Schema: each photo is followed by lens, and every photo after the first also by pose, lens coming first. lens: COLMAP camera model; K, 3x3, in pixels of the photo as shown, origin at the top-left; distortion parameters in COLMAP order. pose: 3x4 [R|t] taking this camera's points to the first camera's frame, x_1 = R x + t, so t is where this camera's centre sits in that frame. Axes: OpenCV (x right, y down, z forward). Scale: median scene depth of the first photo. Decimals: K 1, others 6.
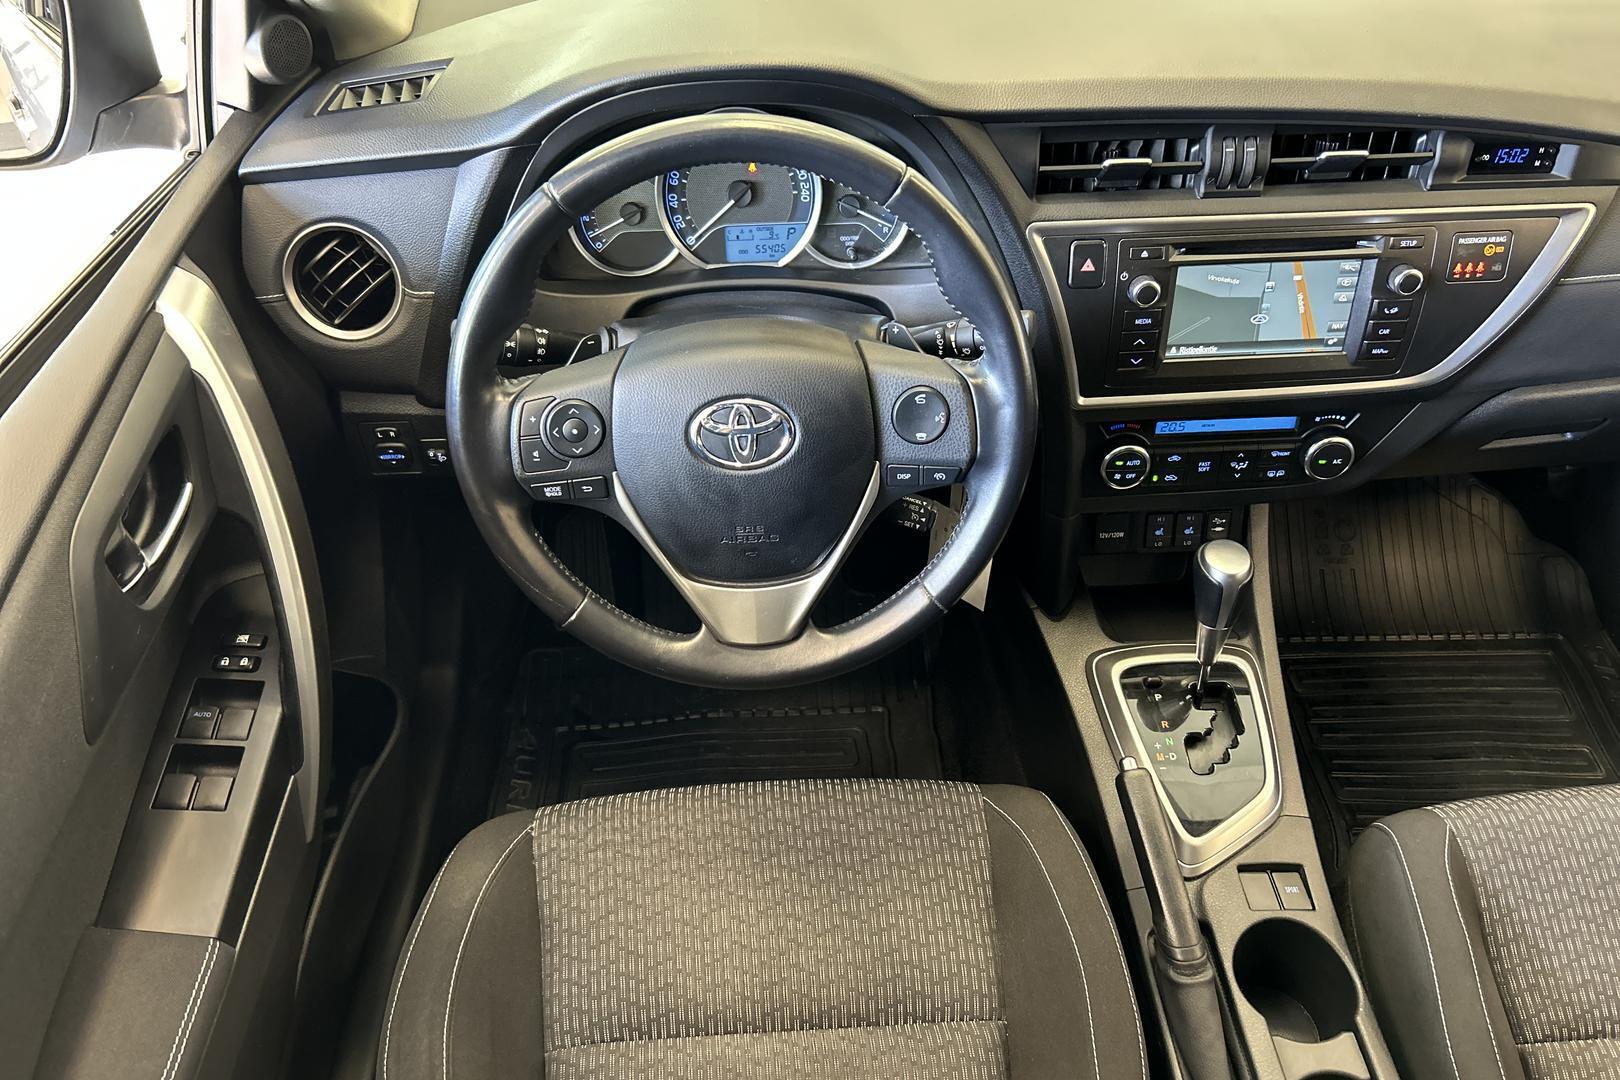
lens RADIAL K [[1263.6, 0, 777.8], [0, 1263.6, 543.6], [0, 0, 1]] dist [0.004474, -0.006834]
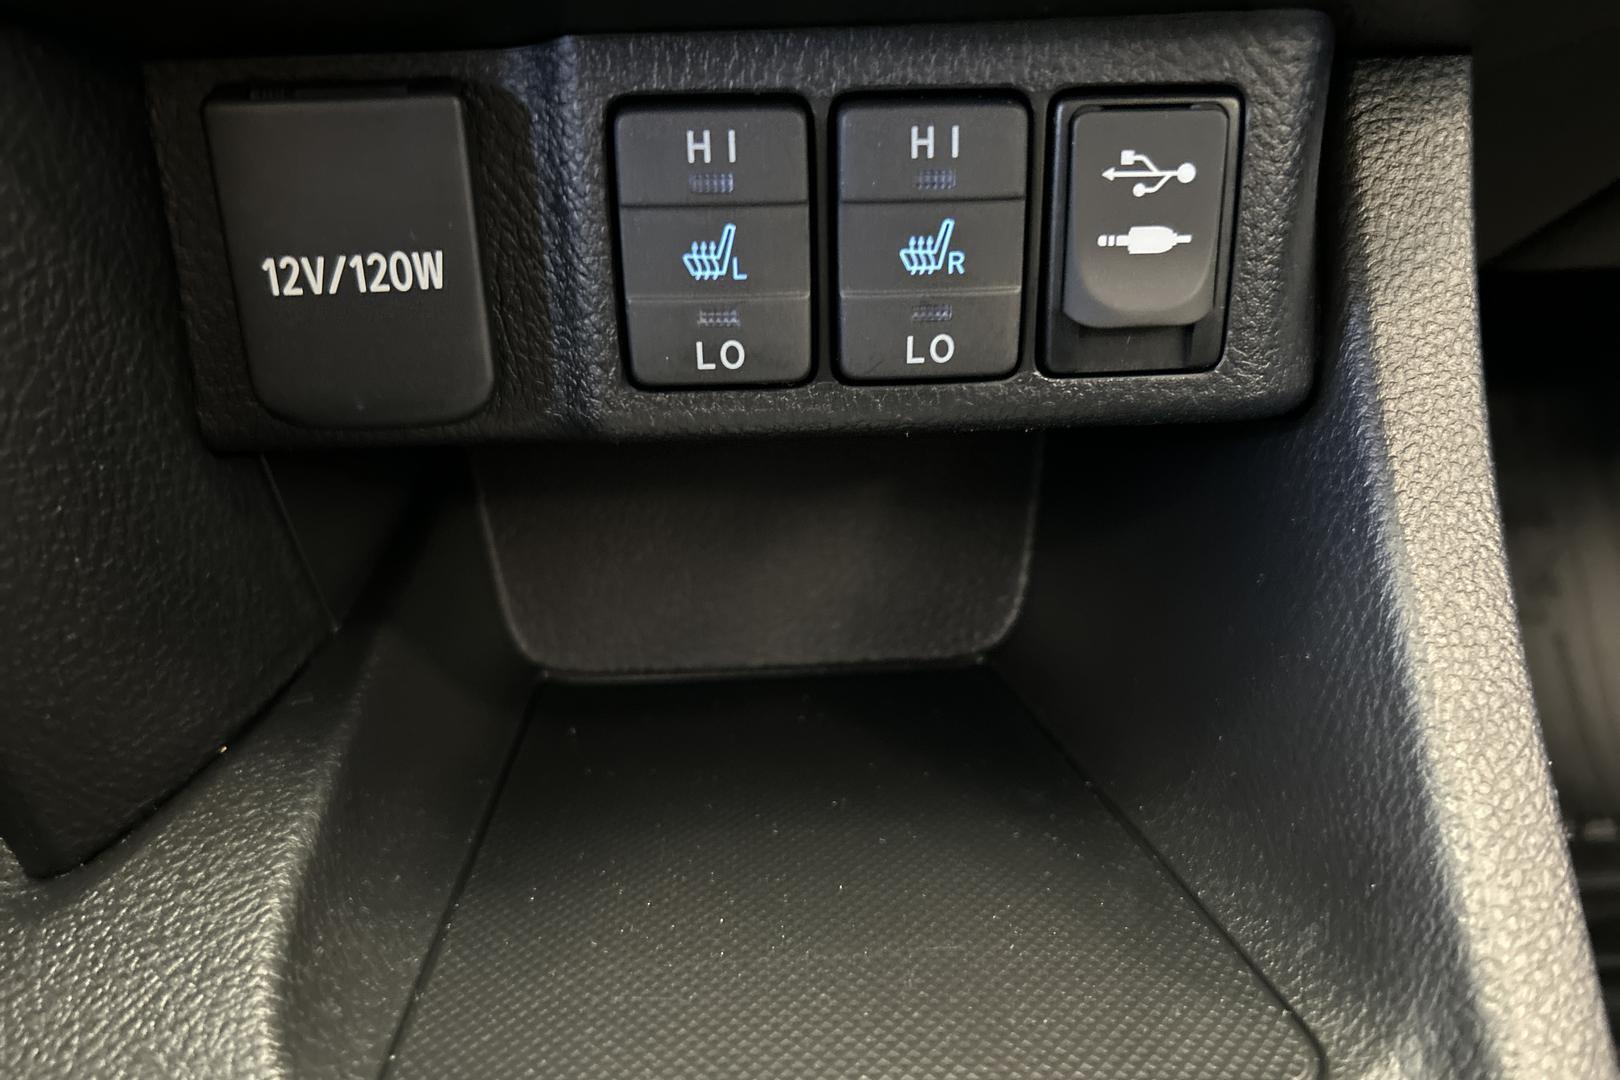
lens RADIAL K [[1263.6, 0, 810.6], [0, 1263.6, 545.5], [0, 0, 1]] dist [0.004474, -0.006834]
pose [[0.999787, 0.002805, 0.020427, 0.333444], [-0.001142, 0.996718, -0.080948, 0.034974], [-0.020587, 0.080907, 0.996509, 0.935468]]
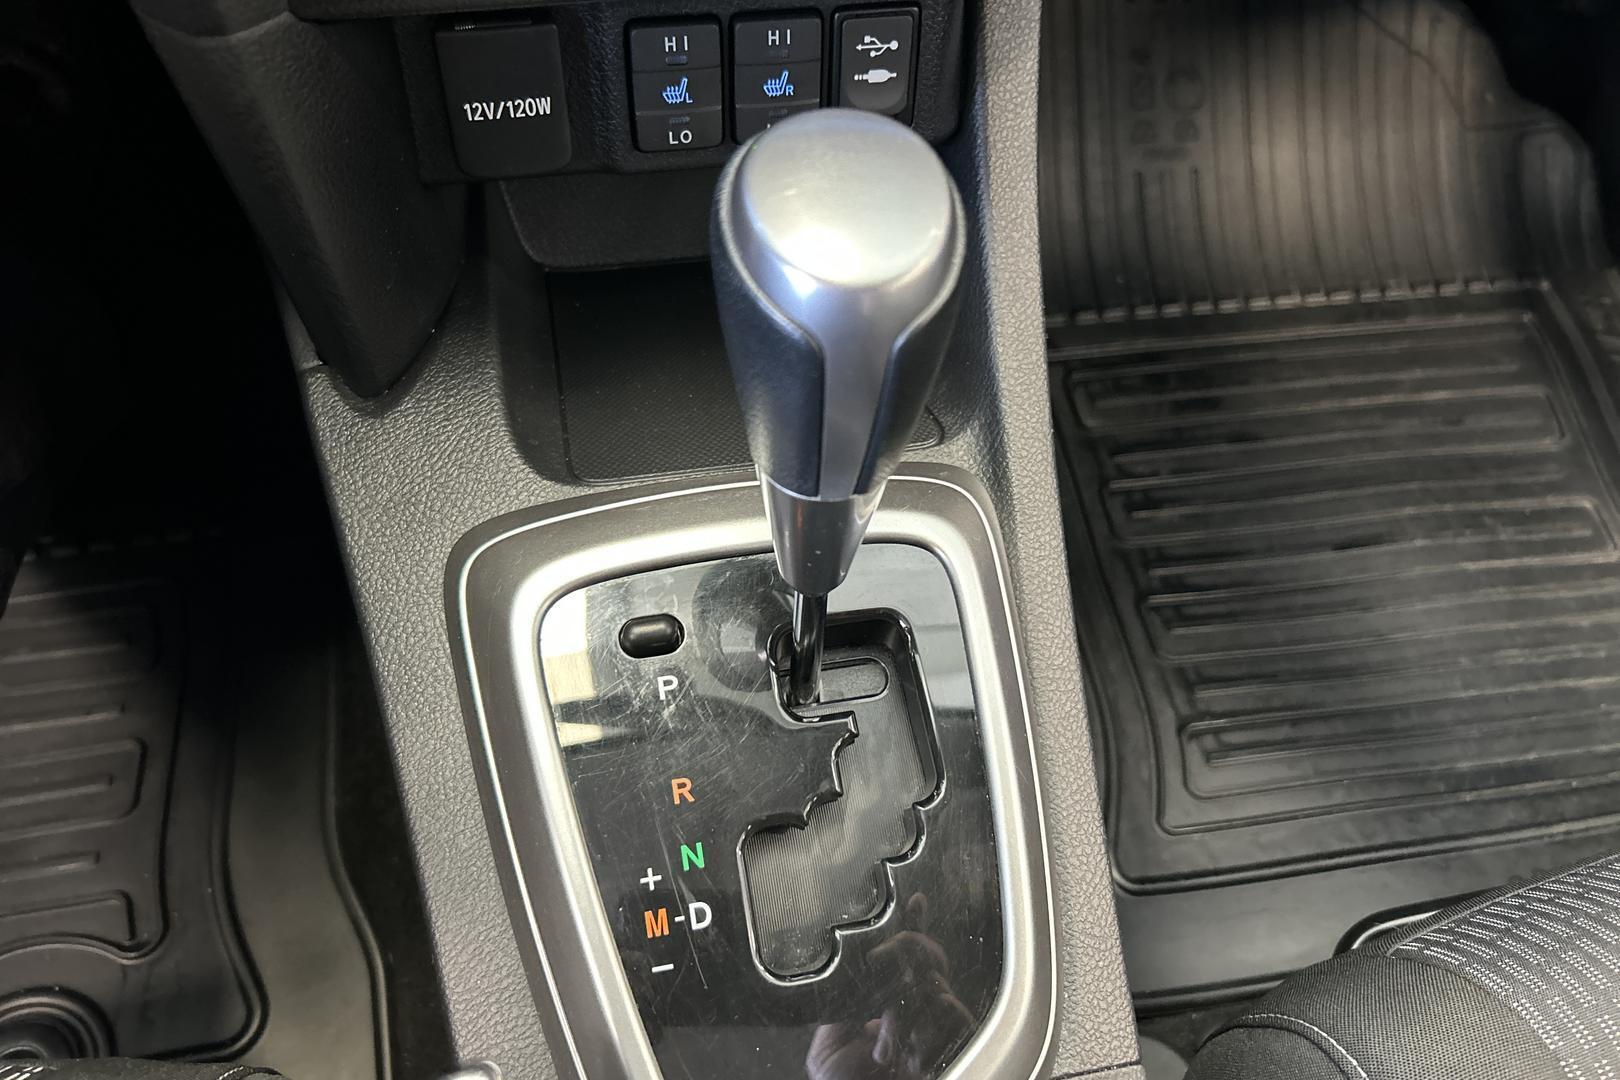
lens RADIAL K [[1263.6, 0, 800.6], [0, 1263.6, 538.0], [0, 0, 1]] dist [0.004474, -0.006834]
pose [[0.981824, -0.087442, 0.168450, 0.293364], [0.032154, 0.951350, 0.306430, -0.000012], [-0.187050, -0.295444, 0.936870, 0.751134]]
